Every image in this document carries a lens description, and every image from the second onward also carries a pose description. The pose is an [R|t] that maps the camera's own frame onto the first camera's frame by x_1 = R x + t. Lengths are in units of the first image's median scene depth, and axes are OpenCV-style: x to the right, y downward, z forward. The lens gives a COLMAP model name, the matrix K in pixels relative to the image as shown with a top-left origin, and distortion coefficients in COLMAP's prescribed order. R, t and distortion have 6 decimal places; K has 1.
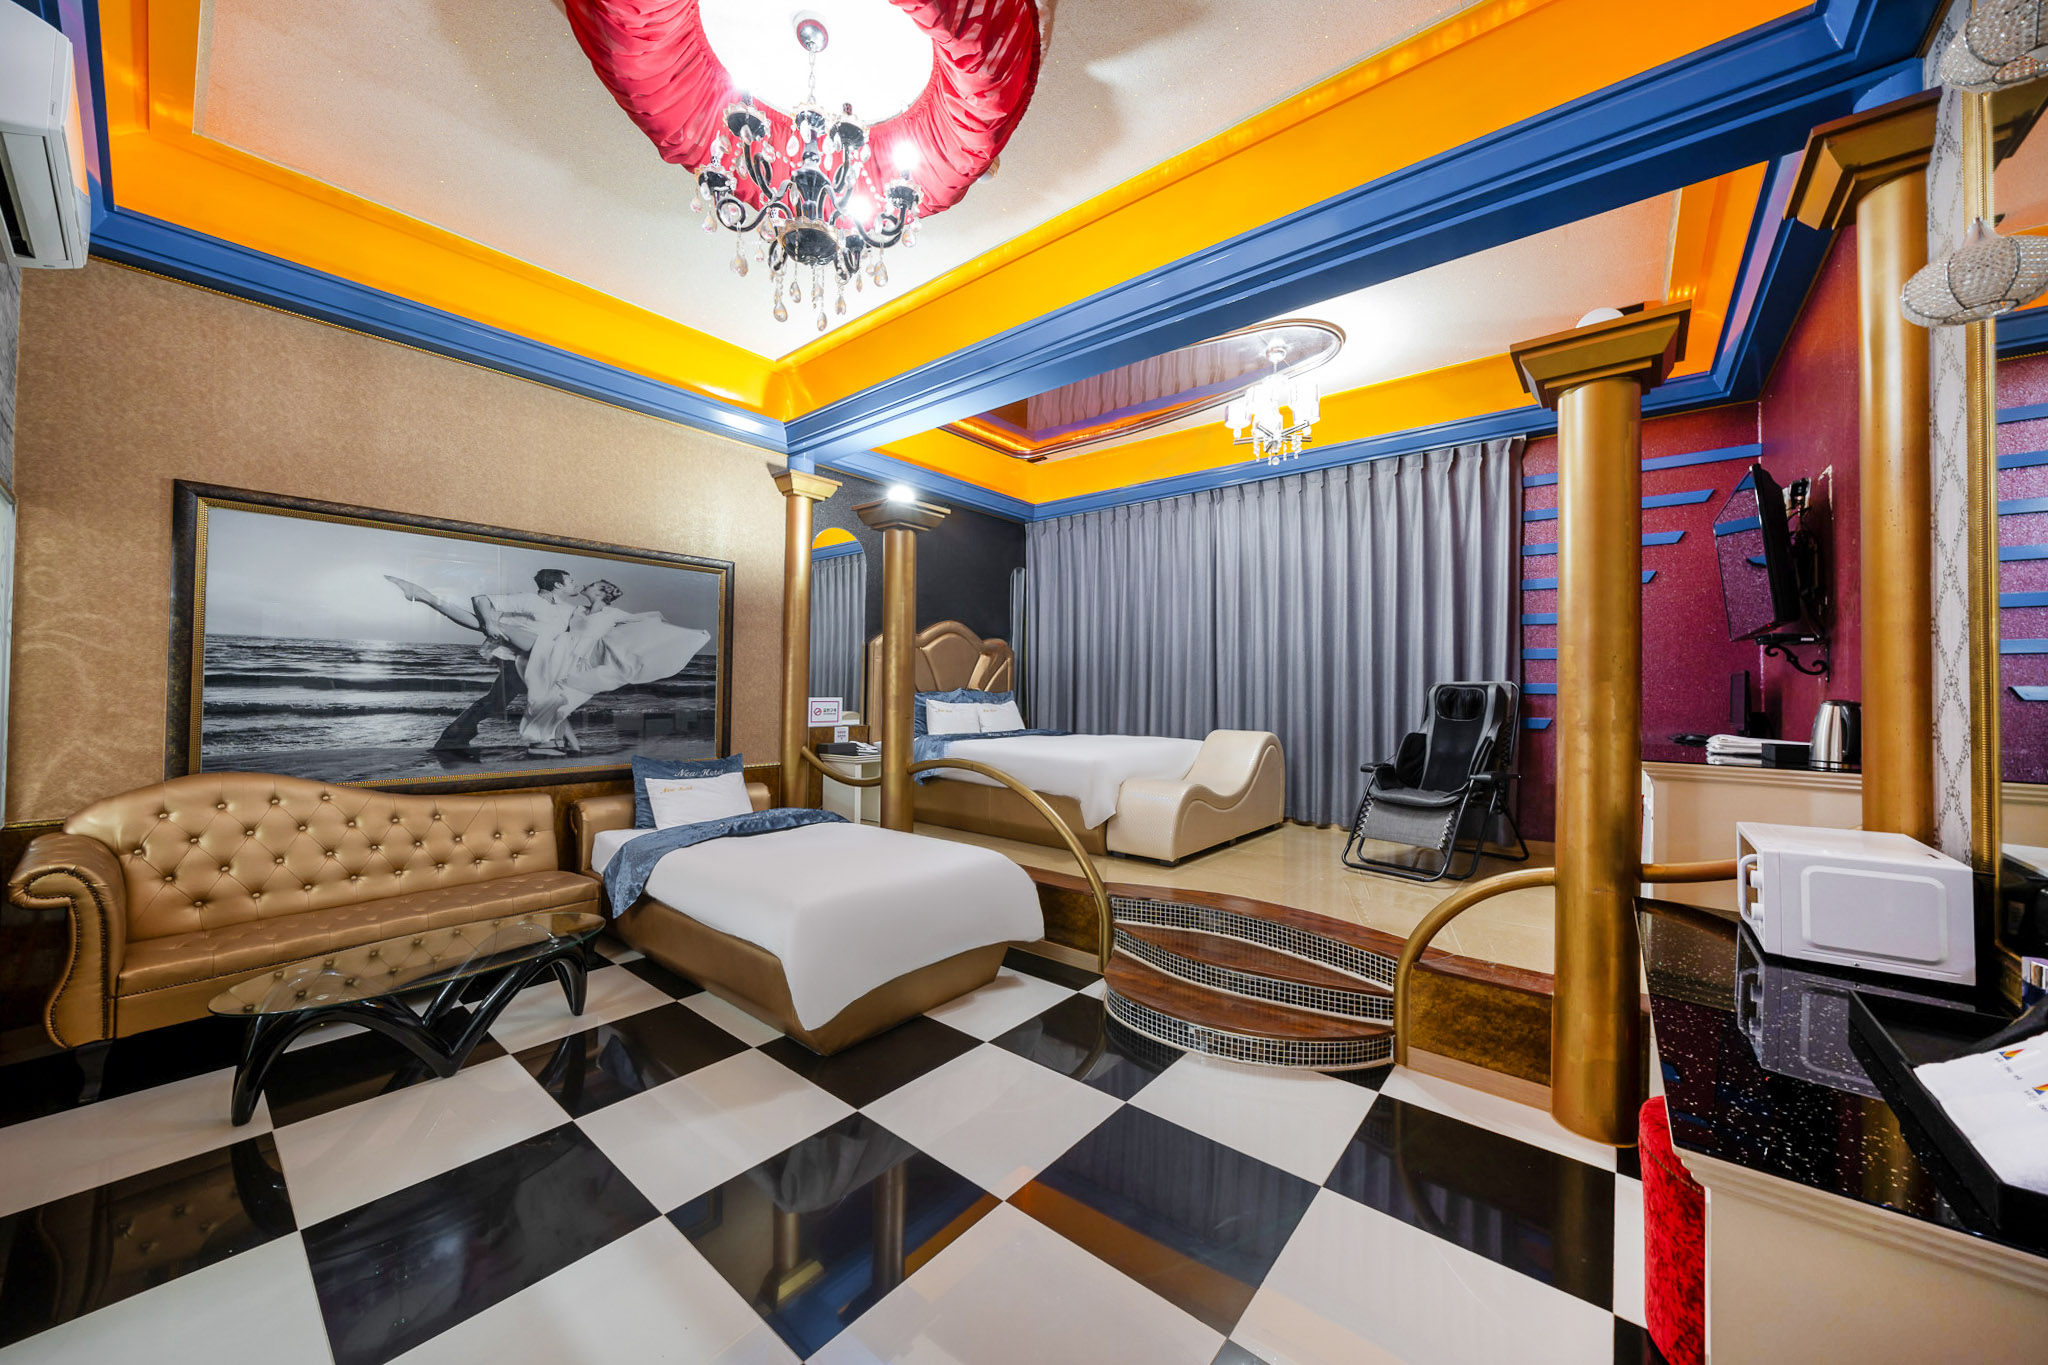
lens RADIAL K [[728.0, 0, 1008.8], [0, 728.0, 671.8], [0, 0, 1]] dist [0.001760, -0.000133]
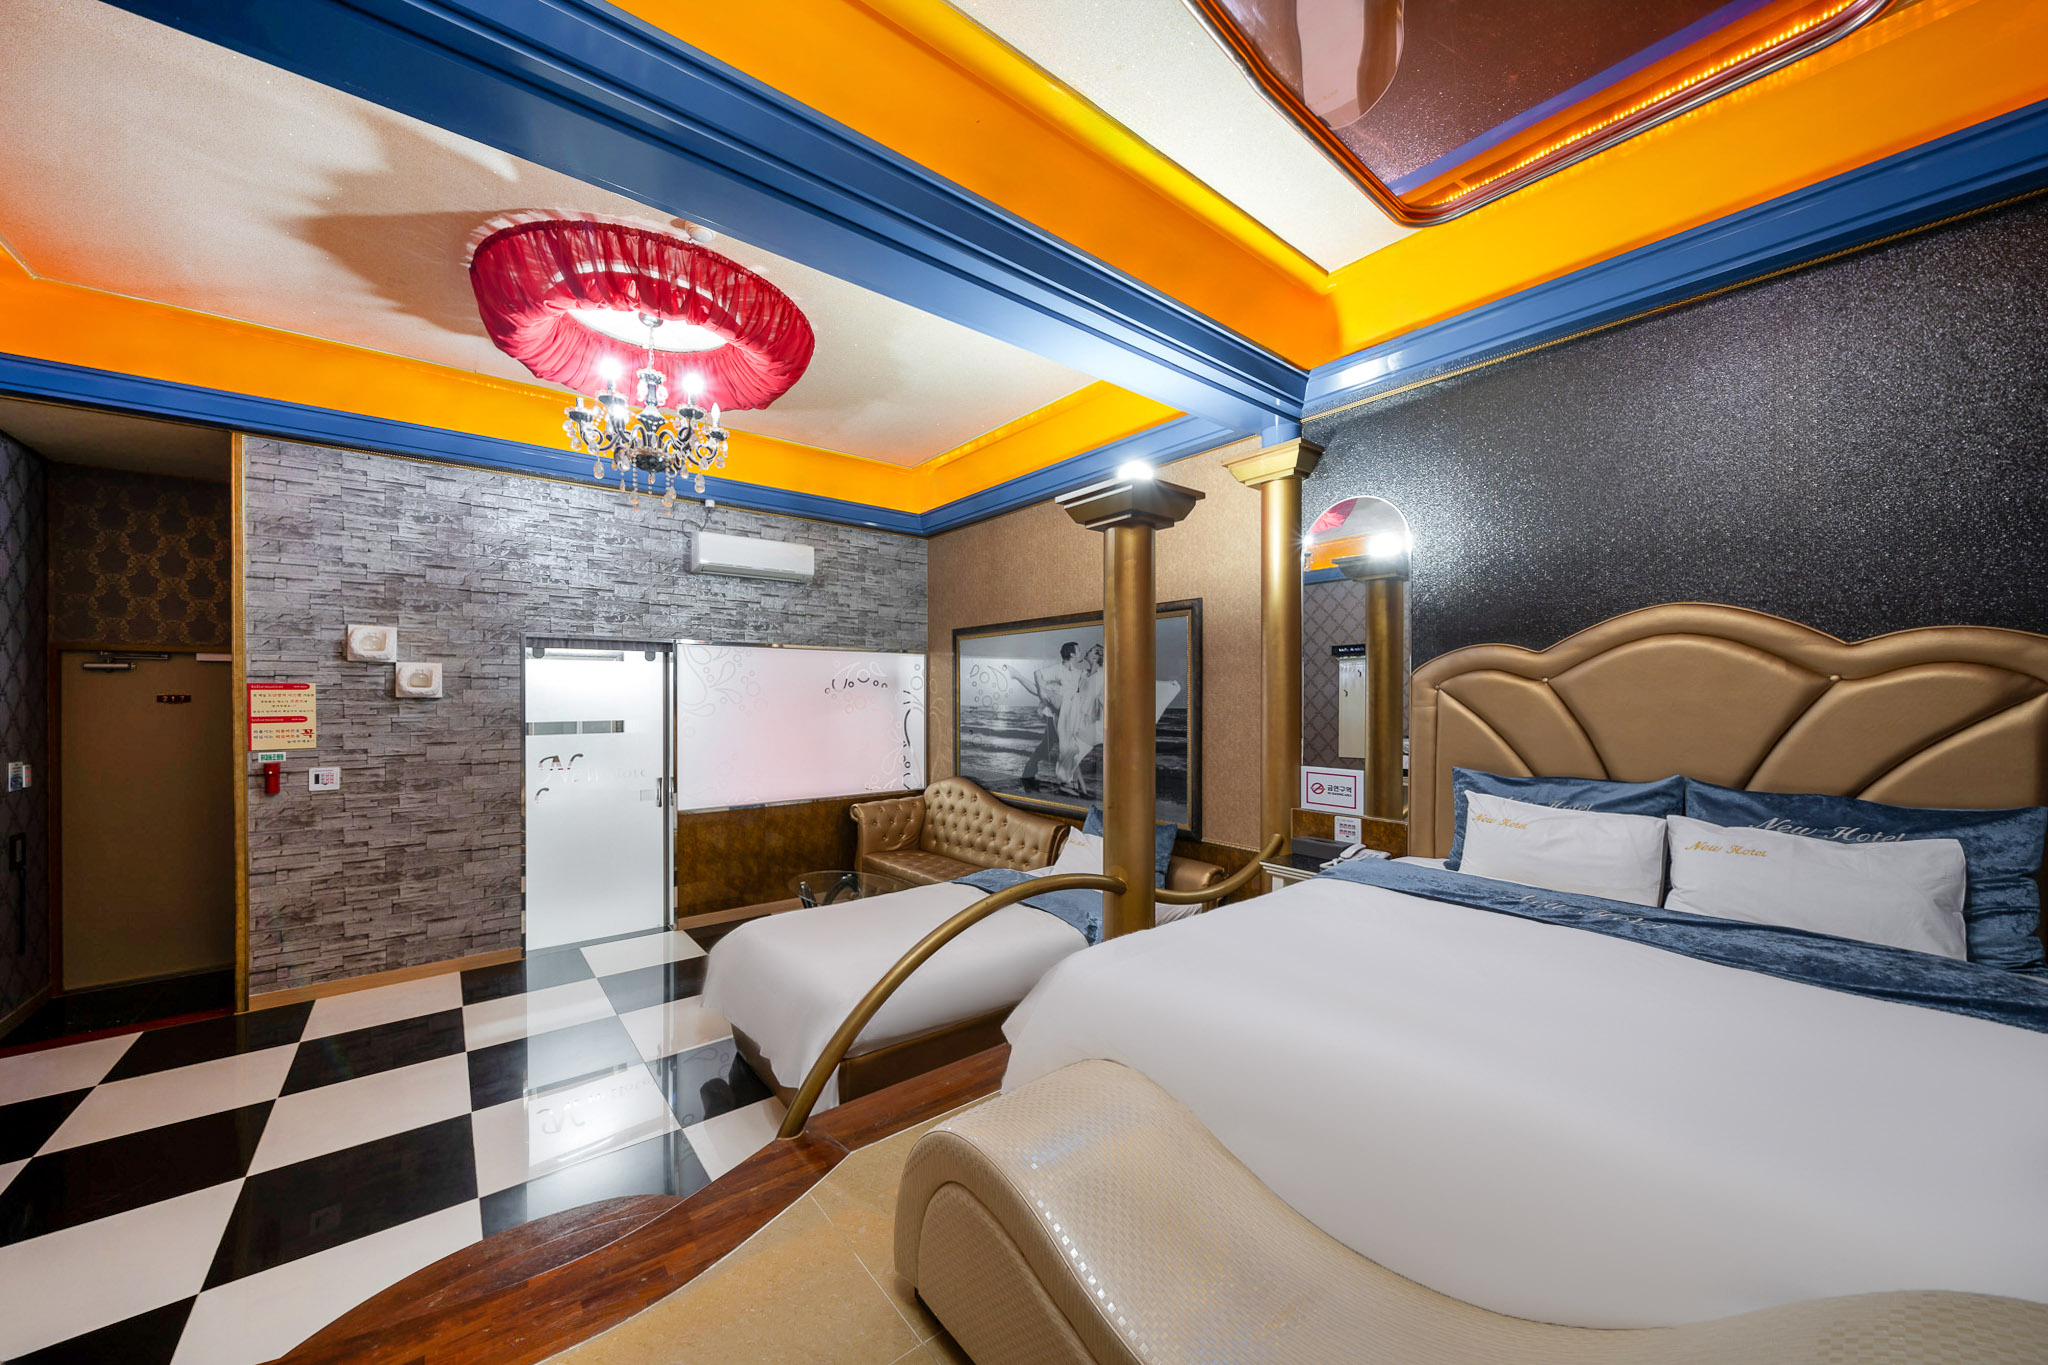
lens RADIAL K [[728.0, 0, 1021.1], [0, 728.0, 696.7], [0, 0, 1]] dist [0.001760, -0.000133]
pose [[-0.197689, -0.017622, -0.980106, 0.616007], [0.014166, 0.999683, -0.020831, -0.025923], [0.980162, -0.018002, -0.197376, 1.209693]]
